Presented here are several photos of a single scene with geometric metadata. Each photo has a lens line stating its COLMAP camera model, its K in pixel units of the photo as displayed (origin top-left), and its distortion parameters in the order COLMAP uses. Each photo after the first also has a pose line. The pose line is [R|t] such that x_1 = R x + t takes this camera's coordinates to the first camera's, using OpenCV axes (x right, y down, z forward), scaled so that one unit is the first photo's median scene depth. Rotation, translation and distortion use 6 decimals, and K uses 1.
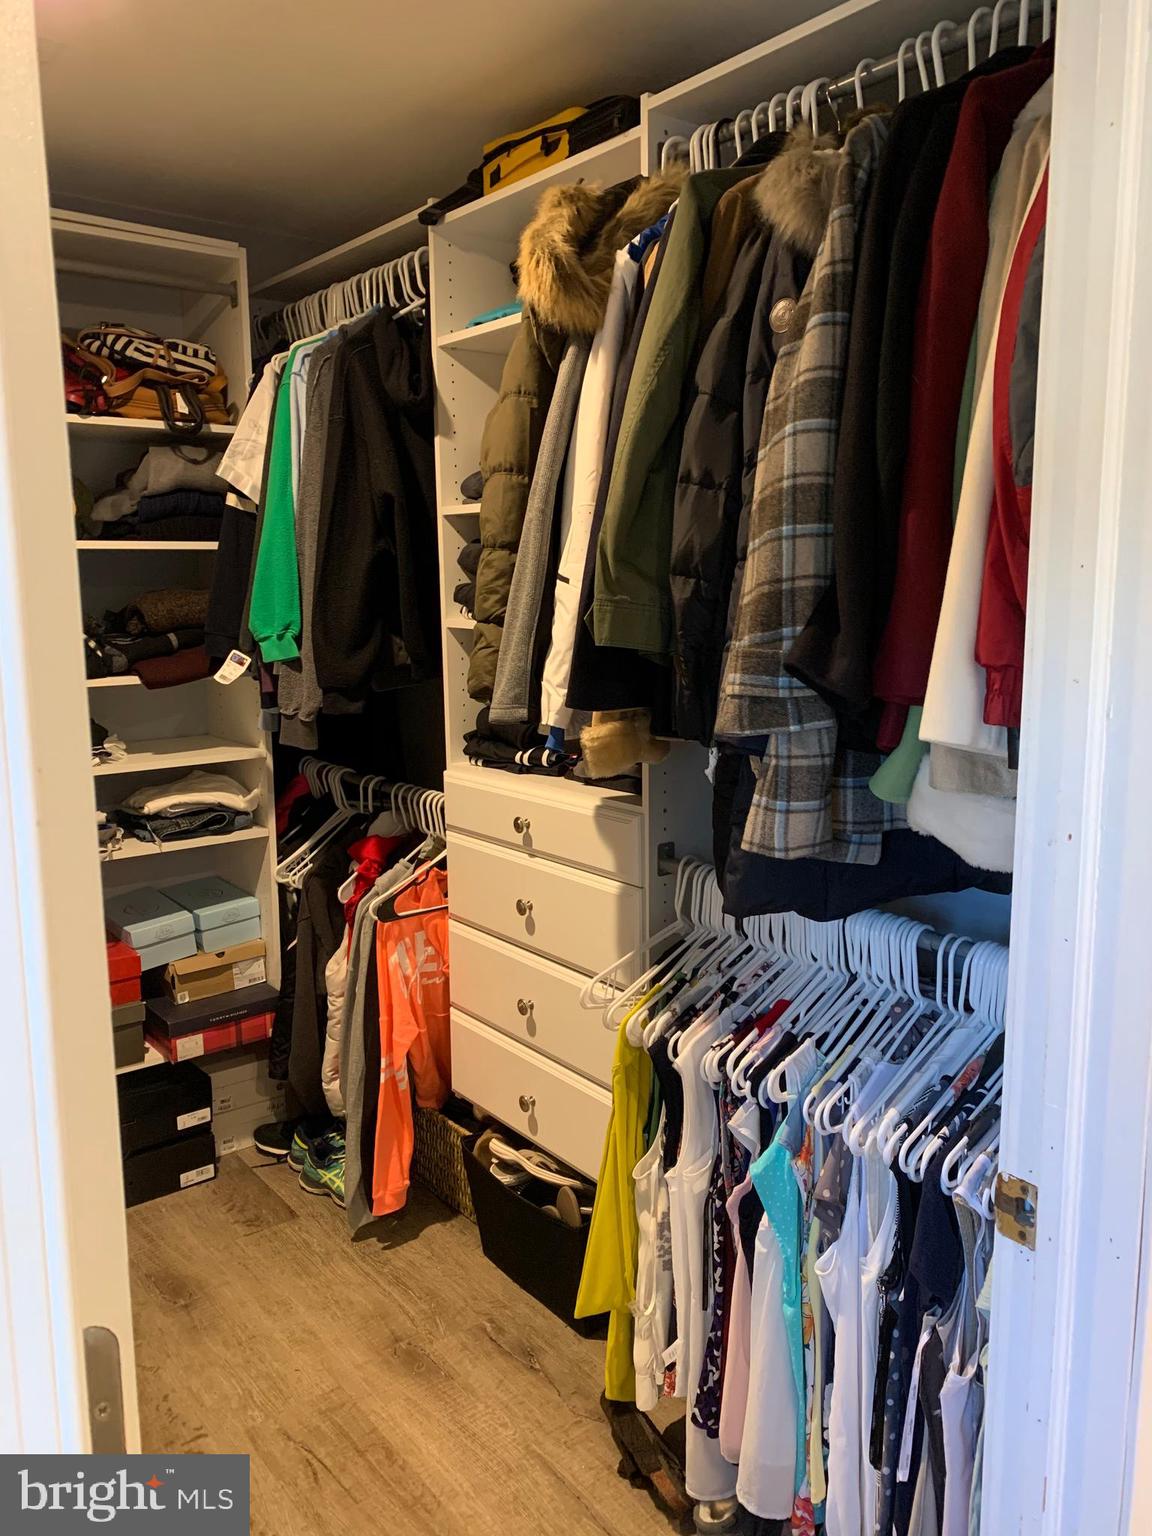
lens RADIAL K [[1139.5, 0, 580.1], [0, 1139.5, 745.2], [0, 0, 1]] dist [0.066384, -0.262365]
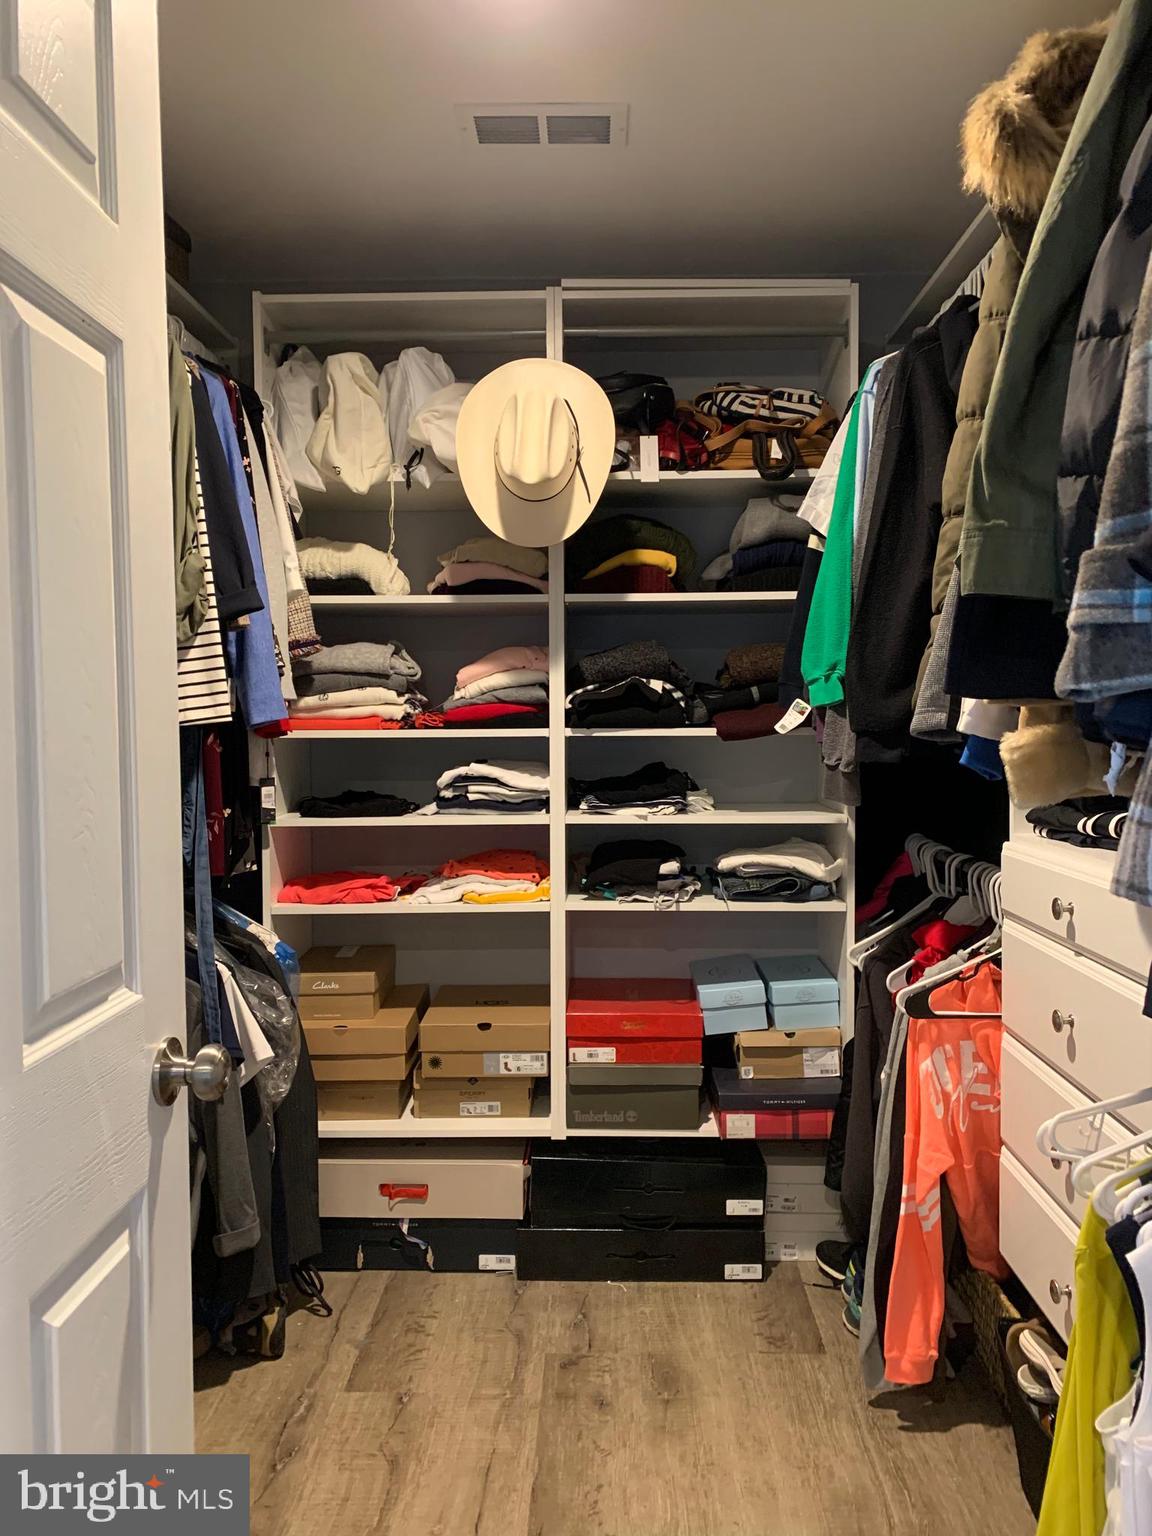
lens RADIAL K [[1144.0, 0, 576.0], [0, 1144.0, 768.0], [0, 0, 1]] dist [0.009677, -0.034774]
pose [[0.754015, 0.032075, -0.656074, 0.170071], [-0.096902, 0.993310, -0.062805, 0.047795], [0.649671, 0.110930, 0.752079, 0.184797]]
